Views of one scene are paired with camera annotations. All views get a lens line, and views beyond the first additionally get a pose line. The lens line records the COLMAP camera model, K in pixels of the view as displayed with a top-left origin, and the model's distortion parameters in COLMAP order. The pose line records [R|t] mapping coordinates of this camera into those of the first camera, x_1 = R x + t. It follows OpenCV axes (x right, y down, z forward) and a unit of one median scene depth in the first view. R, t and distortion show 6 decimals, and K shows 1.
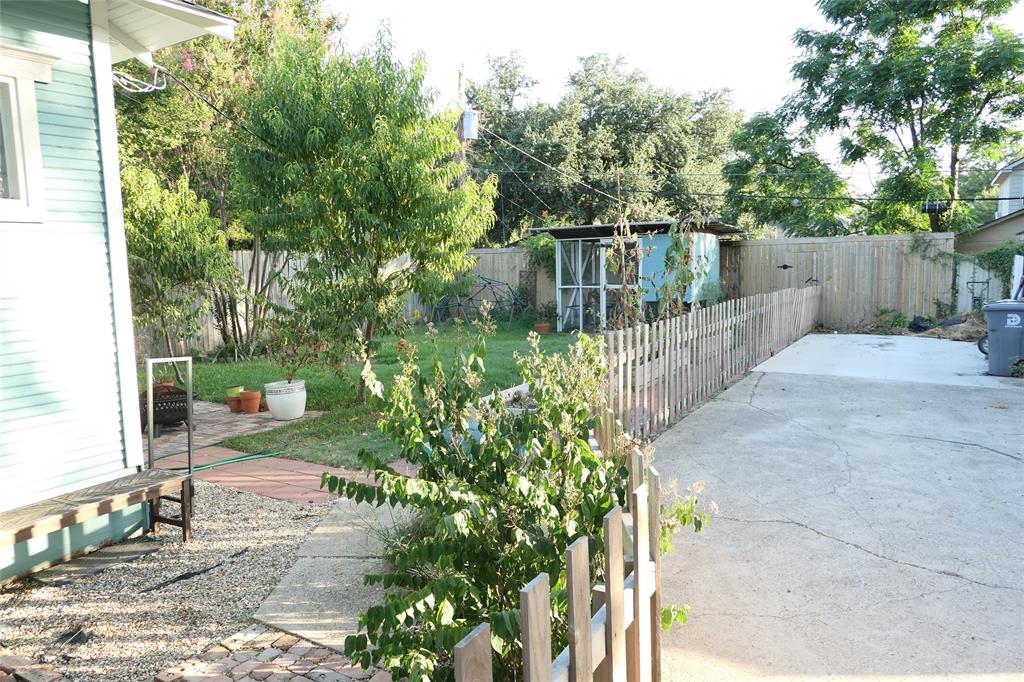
lens RADIAL K [[683.2, 0, 512.0], [0, 683.2, 341.0], [0, 0, 1]] dist [-0.000355, -0.003859]
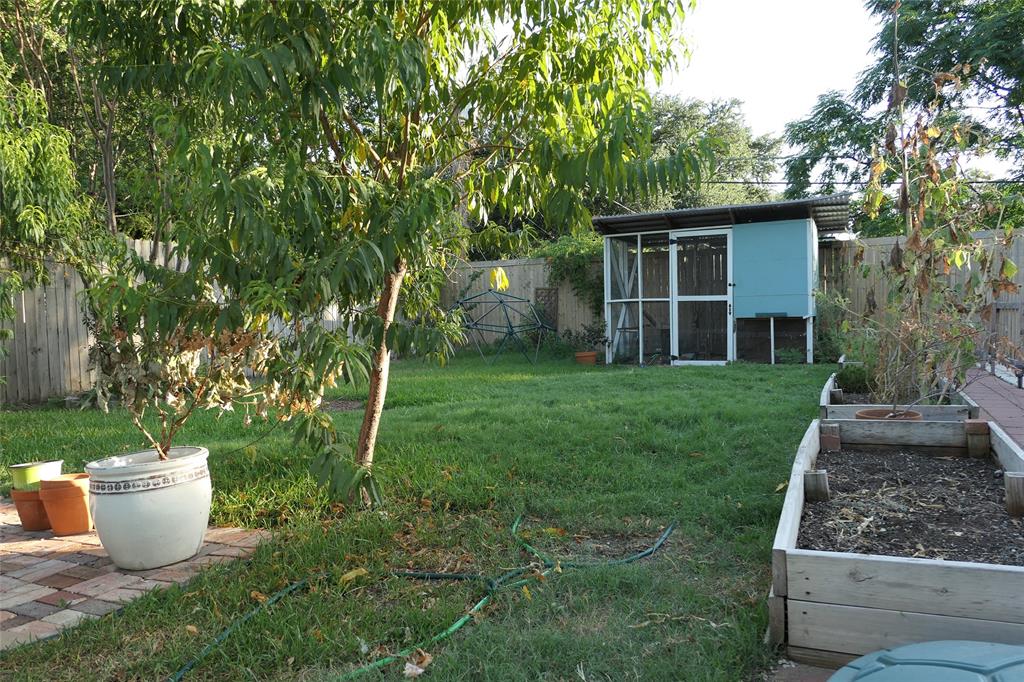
lens RADIAL K [[683.2, 0, 512.0], [0, 683.2, 341.0], [0, 0, 1]] dist [-0.000355, -0.003859]
pose [[0.997883, -0.005295, 0.064815, -0.066954], [0.009953, 0.997373, -0.071757, 0.011589], [-0.064265, 0.072250, 0.995314, 0.248992]]
